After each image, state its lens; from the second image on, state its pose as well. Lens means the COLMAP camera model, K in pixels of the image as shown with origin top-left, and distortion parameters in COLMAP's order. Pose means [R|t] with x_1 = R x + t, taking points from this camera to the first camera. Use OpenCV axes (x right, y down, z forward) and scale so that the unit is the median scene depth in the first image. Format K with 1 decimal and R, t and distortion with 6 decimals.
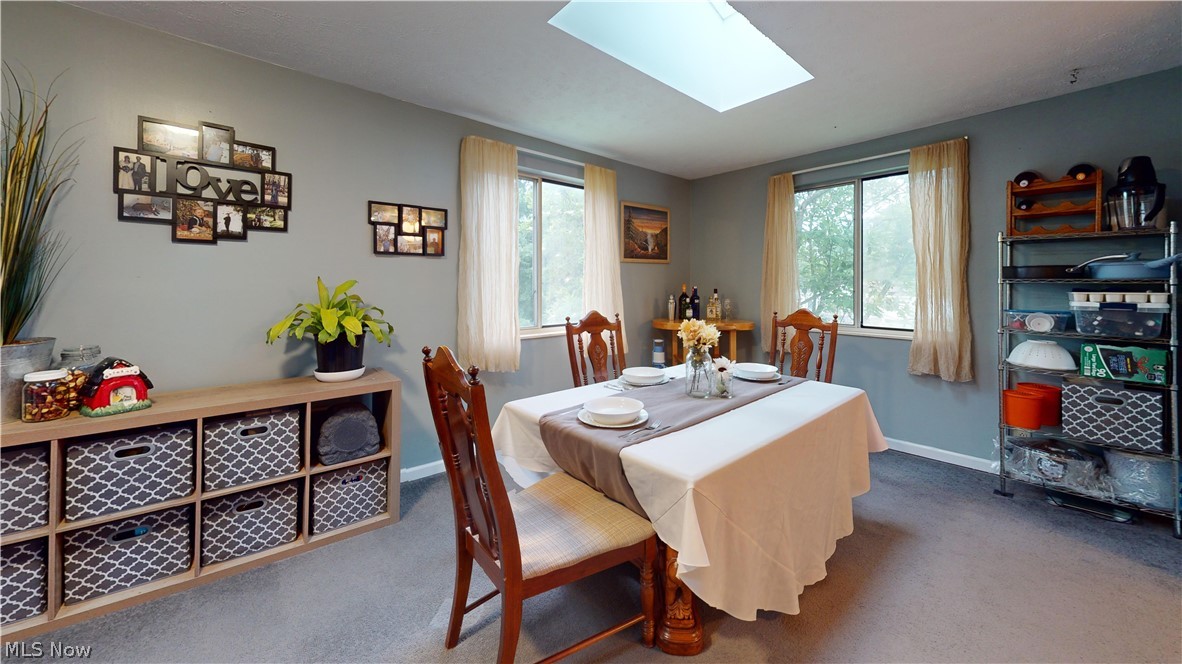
lens RADIAL K [[373.7, 0, 591.3], [0, 373.7, 334.0], [0, 0, 1]] dist [-0.000029, 0.000071]
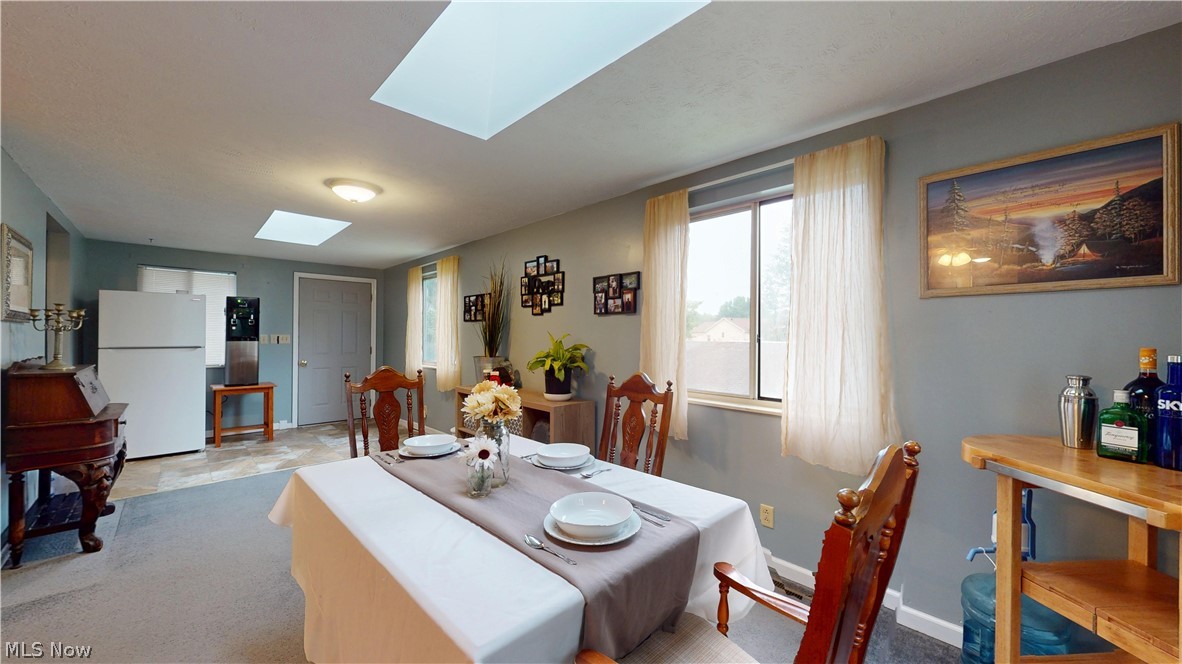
lens RADIAL K [[373.7, 0, 591.3], [0, 373.7, 334.0], [0, 0, 1]] dist [-0.000029, 0.000071]
pose [[0.154404, -0.002895, -0.988004, 0.871552], [-0.148524, 0.988564, -0.026108, -0.121948], [0.976781, 0.150773, 0.152208, 0.899741]]
